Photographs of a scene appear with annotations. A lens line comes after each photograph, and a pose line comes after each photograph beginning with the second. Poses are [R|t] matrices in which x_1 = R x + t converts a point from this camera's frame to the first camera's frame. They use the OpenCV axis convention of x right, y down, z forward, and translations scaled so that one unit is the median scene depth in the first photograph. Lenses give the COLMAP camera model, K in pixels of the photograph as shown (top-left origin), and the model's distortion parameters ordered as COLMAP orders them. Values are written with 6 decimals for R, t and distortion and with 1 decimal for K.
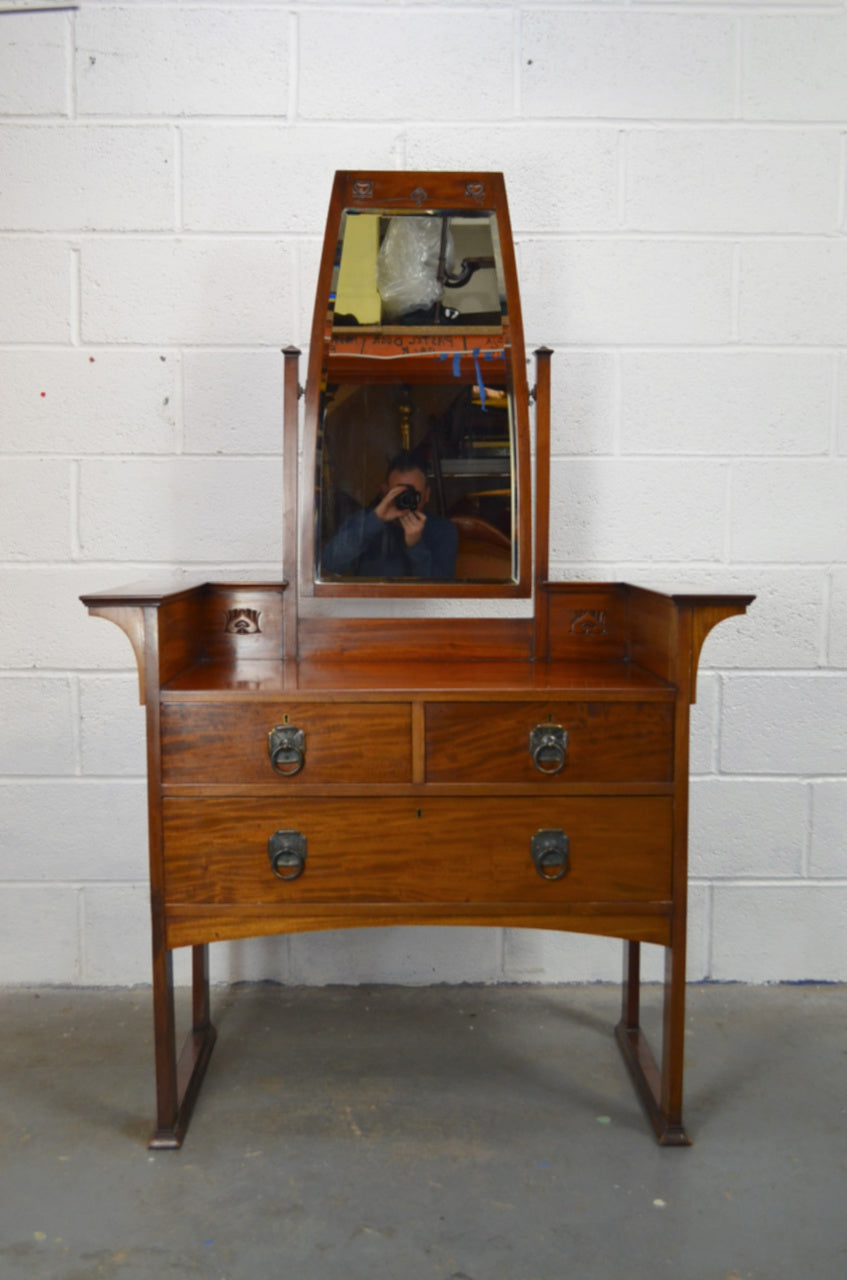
lens RADIAL K [[1353.5, 0, 425.0], [0, 1353.5, 634.4], [0, 0, 1]] dist [-0.014071, 0.000000]
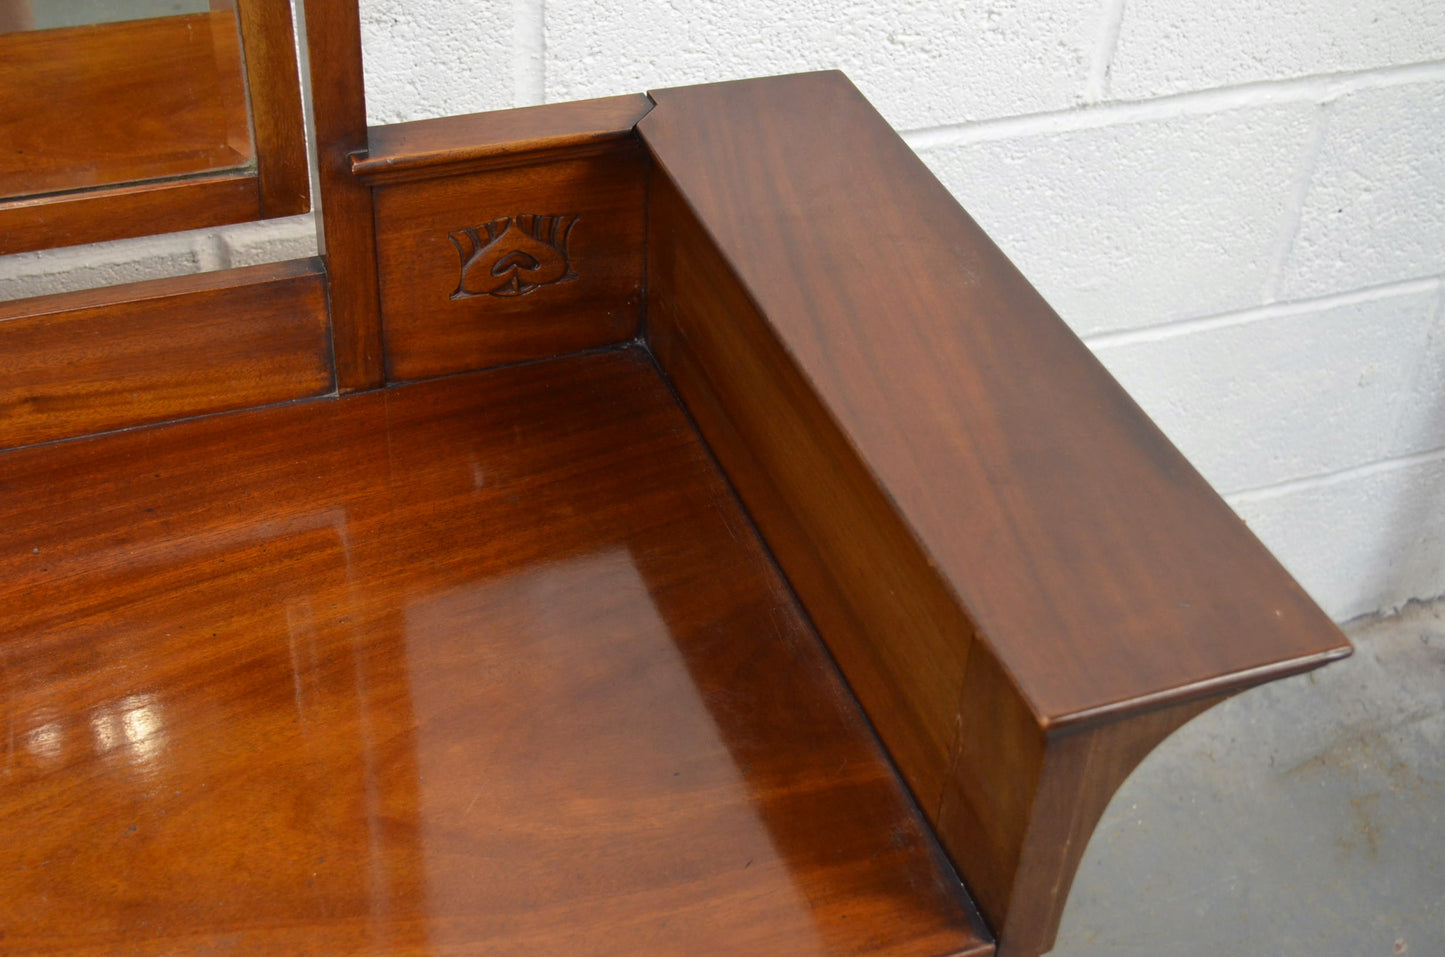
lens RADIAL K [[1851.8, 0, 720.6], [0, 1851.8, 478.2], [0, 0, 1]] dist [0.017556, 0.000000]
pose [[0.941851, -0.172533, 0.288355, 0.036708], [-0.021936, 0.824723, 0.565111, -0.181918], [-0.335313, -0.538576, 0.772982, 0.609672]]
